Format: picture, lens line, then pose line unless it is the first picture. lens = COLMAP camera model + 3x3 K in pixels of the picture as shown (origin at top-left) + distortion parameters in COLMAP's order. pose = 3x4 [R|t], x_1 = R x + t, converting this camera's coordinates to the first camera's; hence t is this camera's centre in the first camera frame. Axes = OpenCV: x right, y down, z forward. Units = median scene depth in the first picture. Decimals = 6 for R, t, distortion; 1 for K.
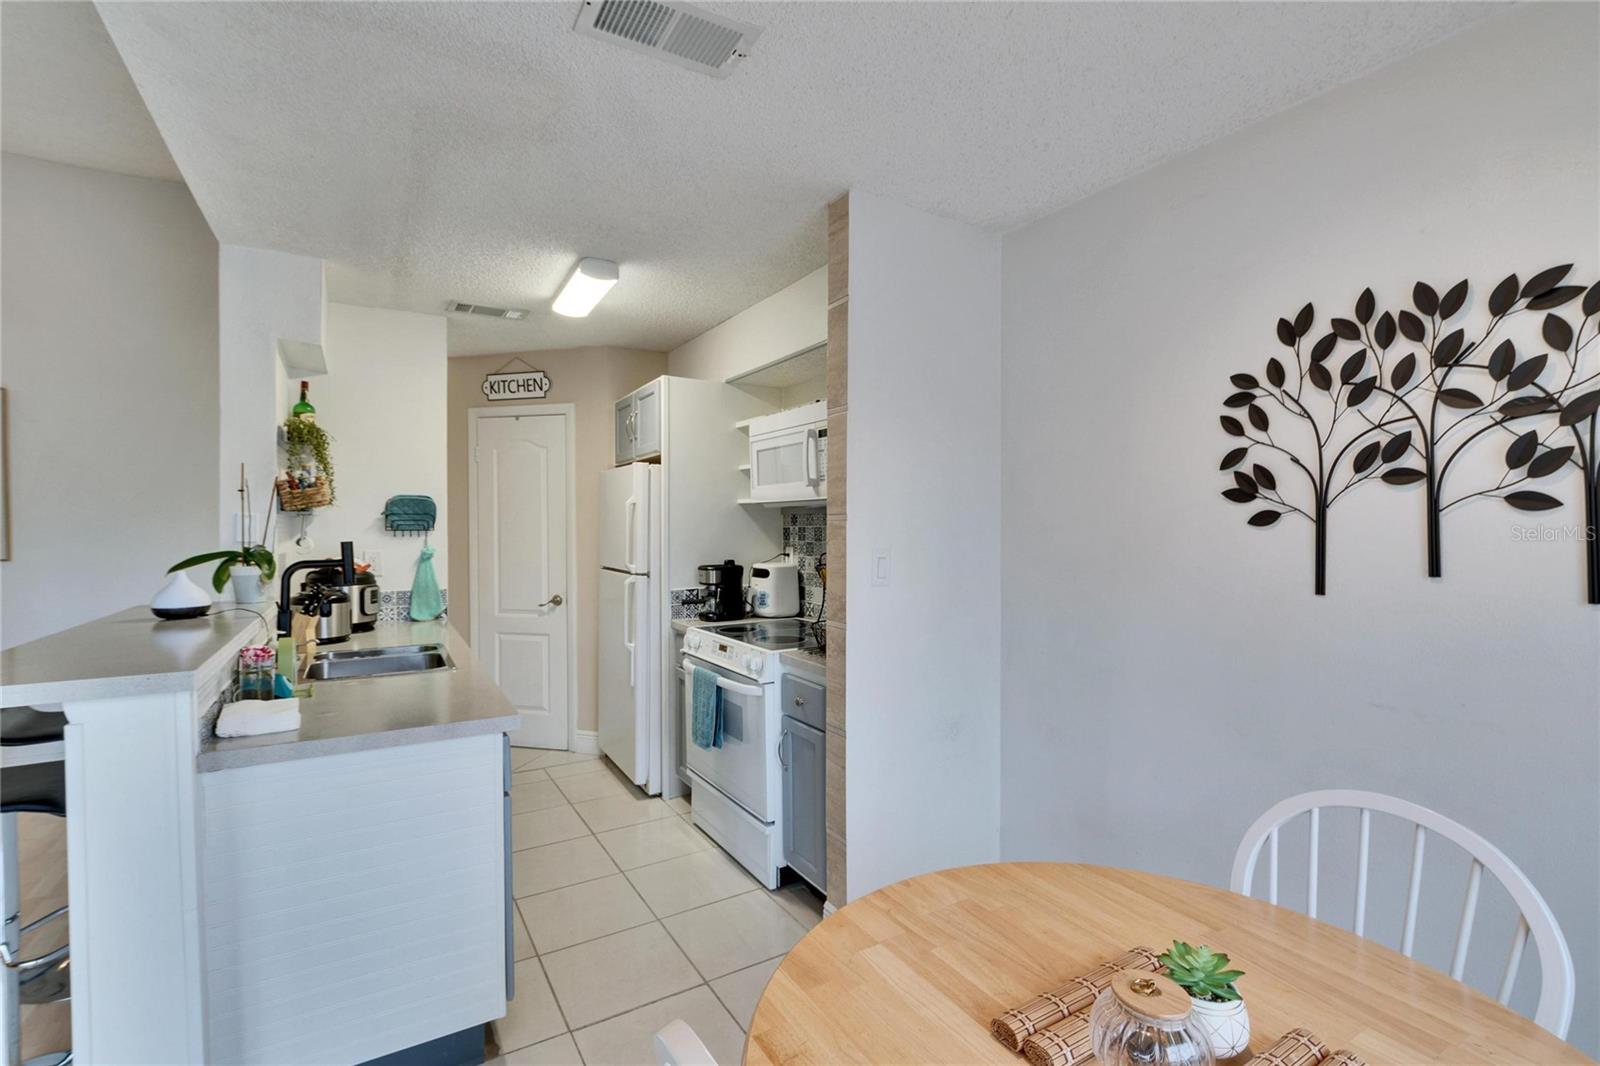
lens RADIAL K [[711.6, 0, 798.2], [0, 711.6, 542.8], [0, 0, 1]] dist [-0.009318, 0.001450]
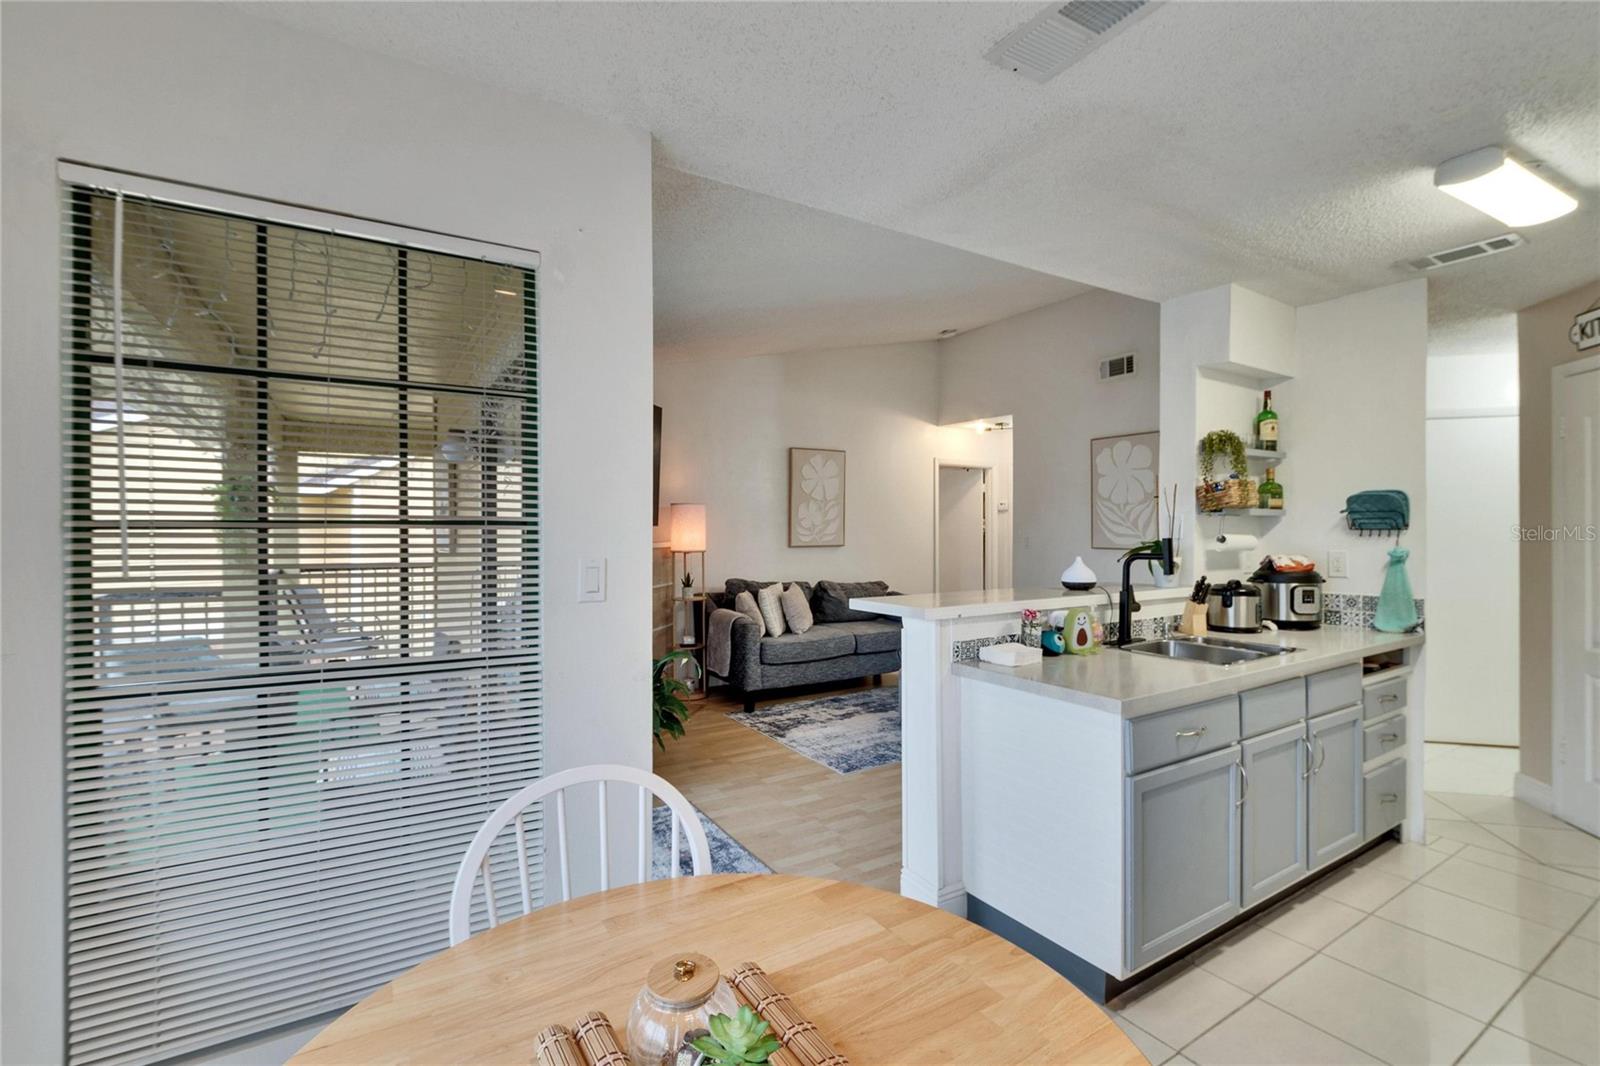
lens RADIAL K [[711.6, 0, 802.0], [0, 711.6, 532.4], [0, 0, 1]] dist [-0.009318, 0.001450]
pose [[0.020245, 0.004520, -0.999785, 0.408788], [-0.022112, 0.999747, 0.004072, -0.001733], [0.999550, 0.022025, 0.020340, 0.306848]]
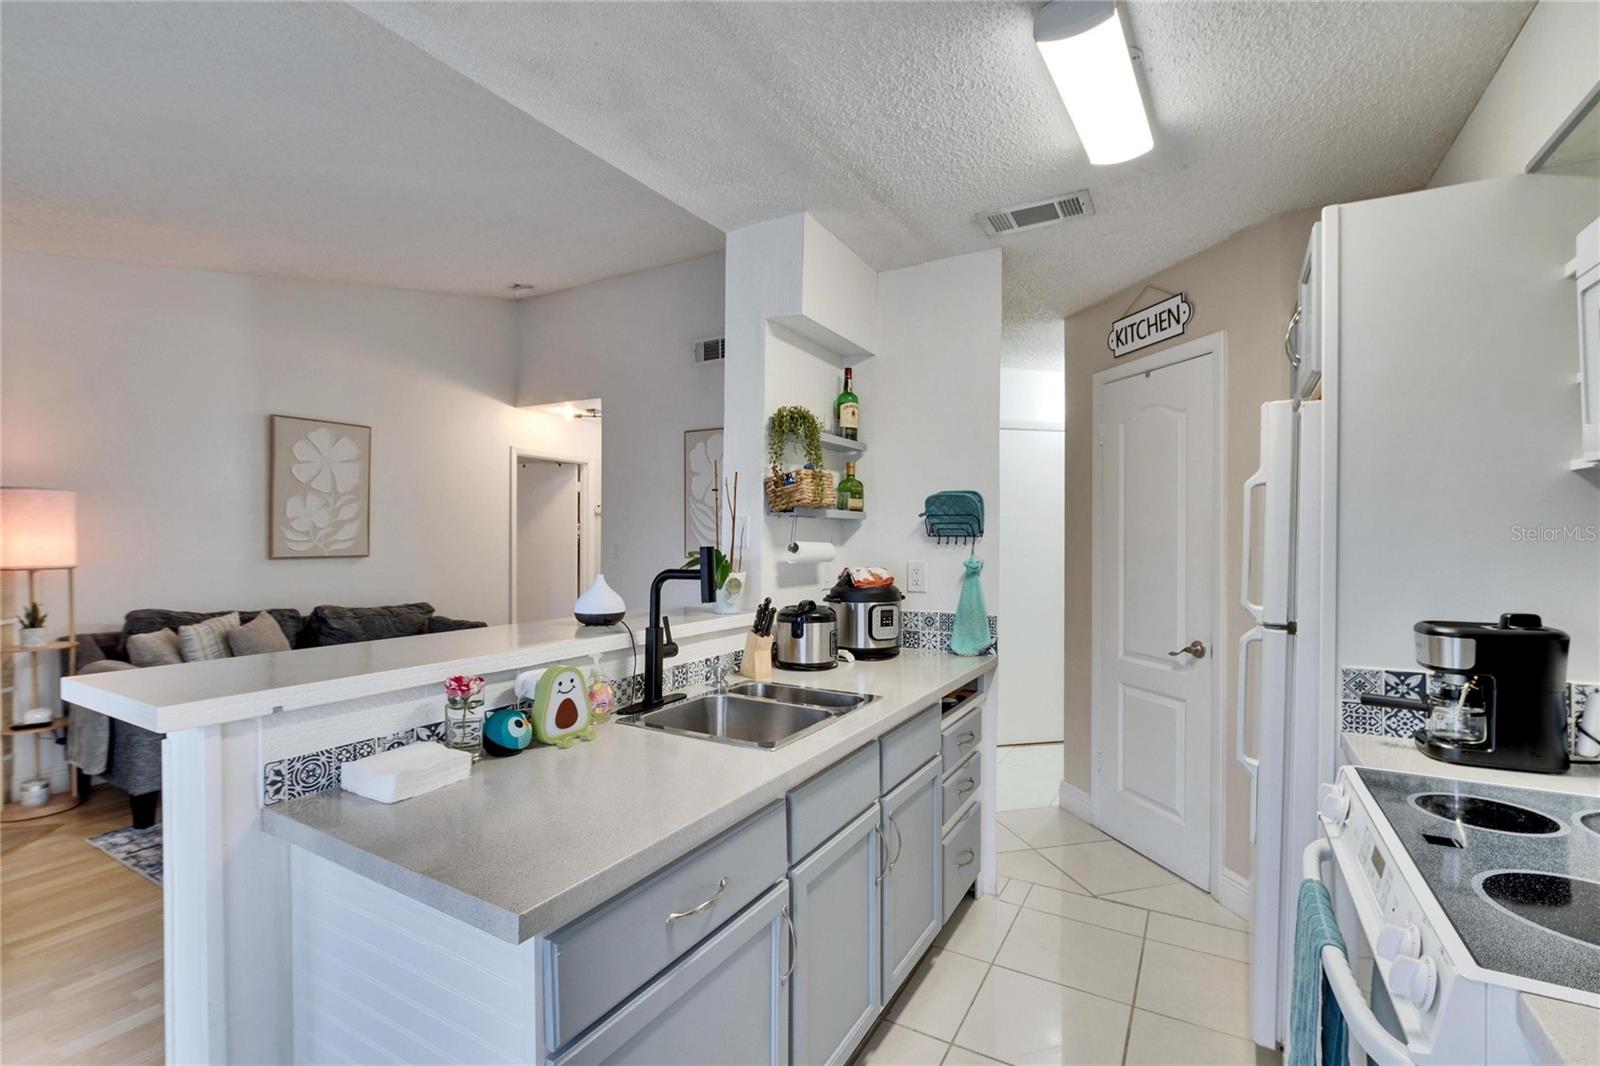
lens RADIAL K [[711.6, 0, 793.3], [0, 711.6, 542.3], [0, 0, 1]] dist [-0.009318, 0.001450]
pose [[0.477281, 0.009472, -0.878700, 0.064580], [-0.025301, 0.999675, -0.002966, -0.005194], [0.878387, 0.023647, 0.477366, 0.576976]]
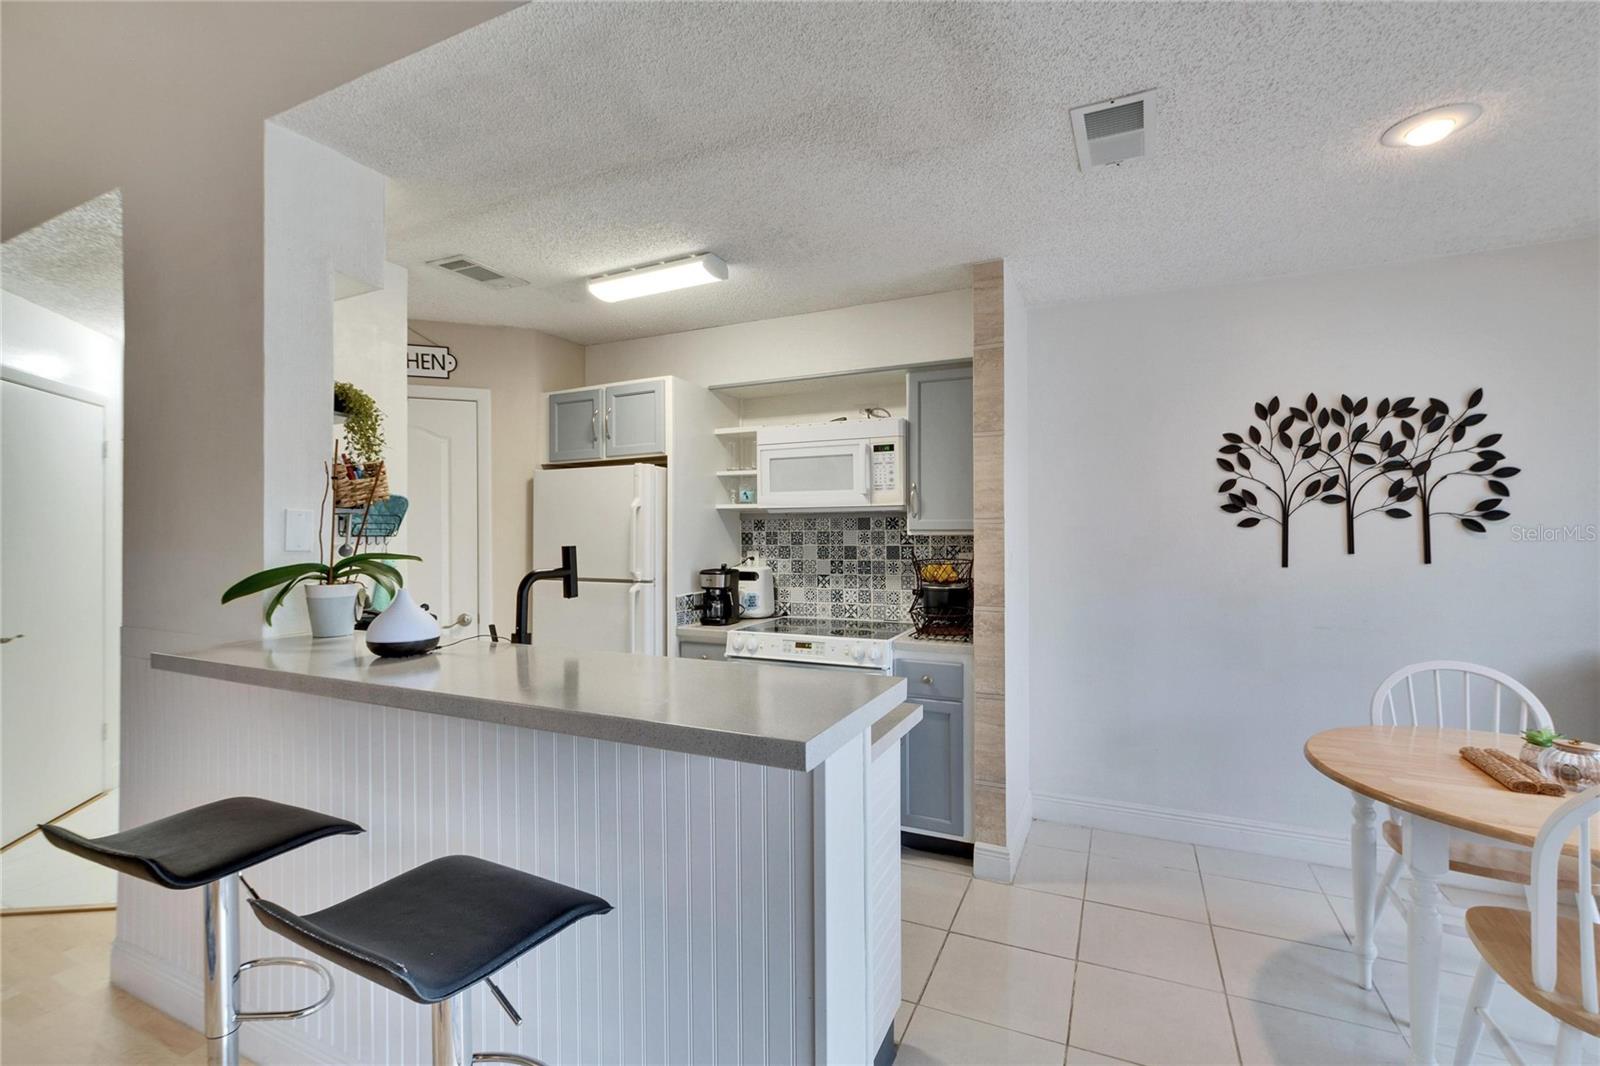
lens RADIAL K [[711.6, 0, 784.2], [0, 711.6, 535.1], [0, 0, 1]] dist [-0.009318, 0.001450]
pose [[0.841246, -0.003729, 0.540640, -0.714734], [0.016840, 0.999672, -0.019309, 0.004970], [-0.540391, 0.025348, 0.841032, 0.127799]]
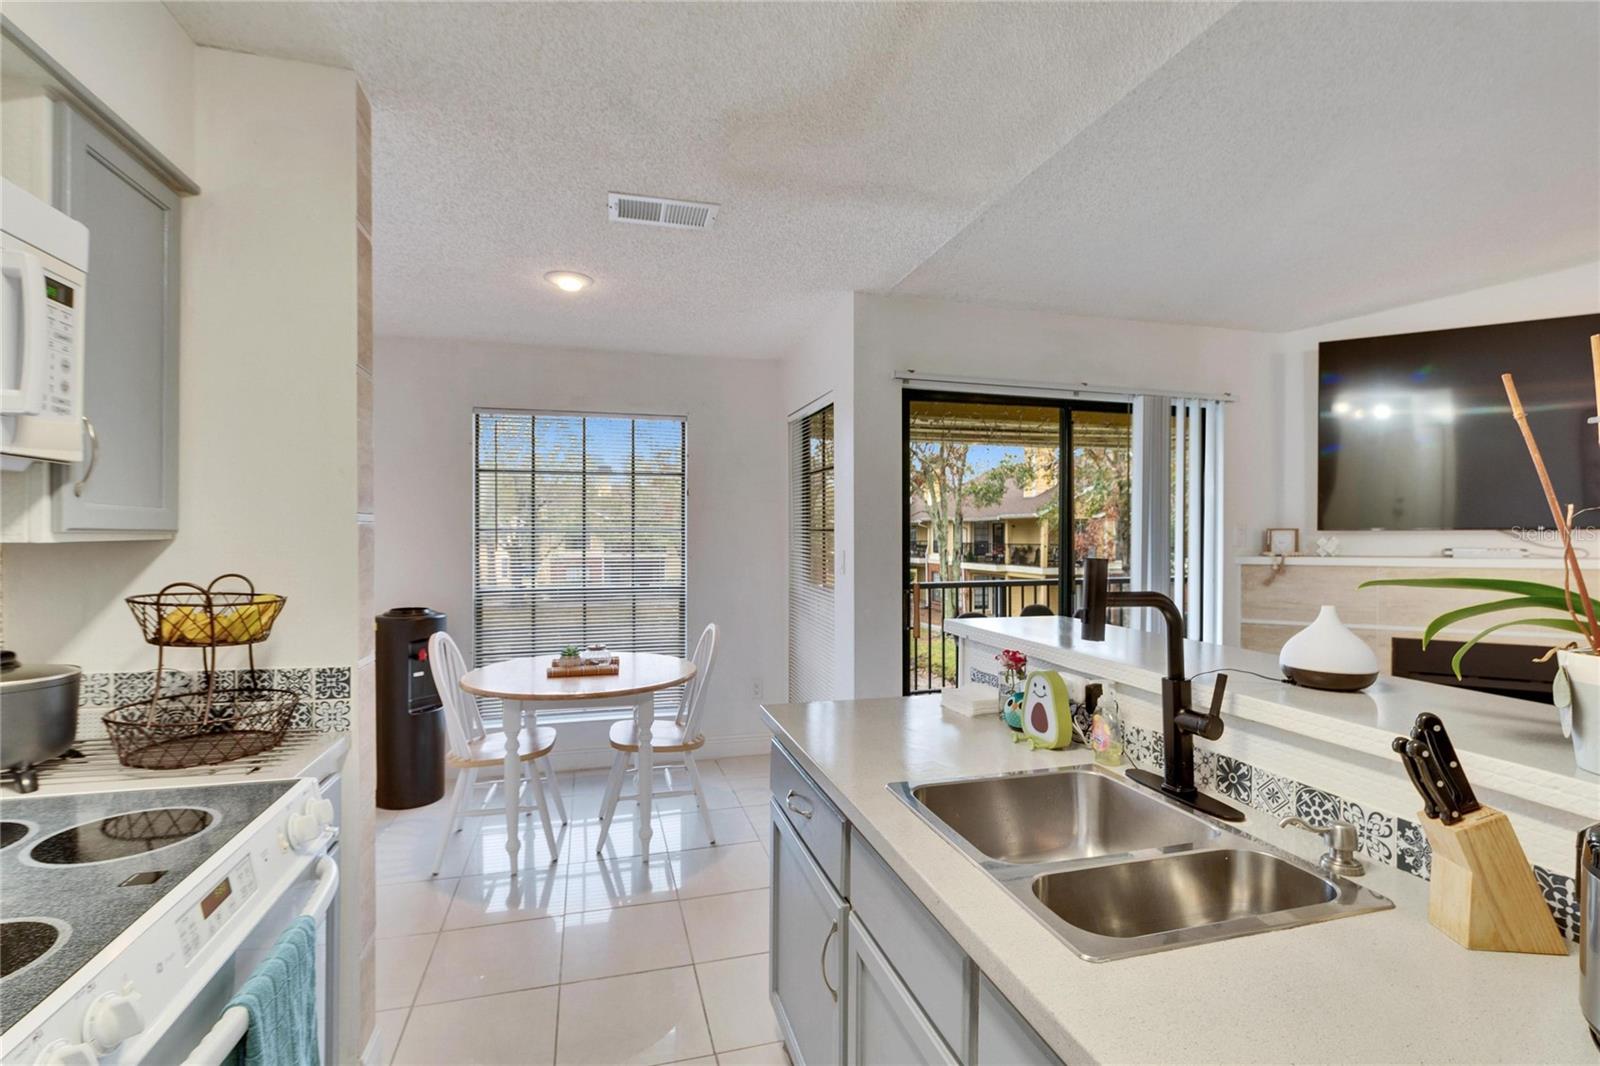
lens RADIAL K [[711.6, 0, 795.7], [0, 711.6, 534.6], [0, 0, 1]] dist [-0.009318, 0.001450]
pose [[-0.963756, -0.003658, 0.266759, -0.458134], [0.003571, 0.999640, 0.026608, -0.028380], [-0.266760, 0.026596, -0.963396, 1.263929]]
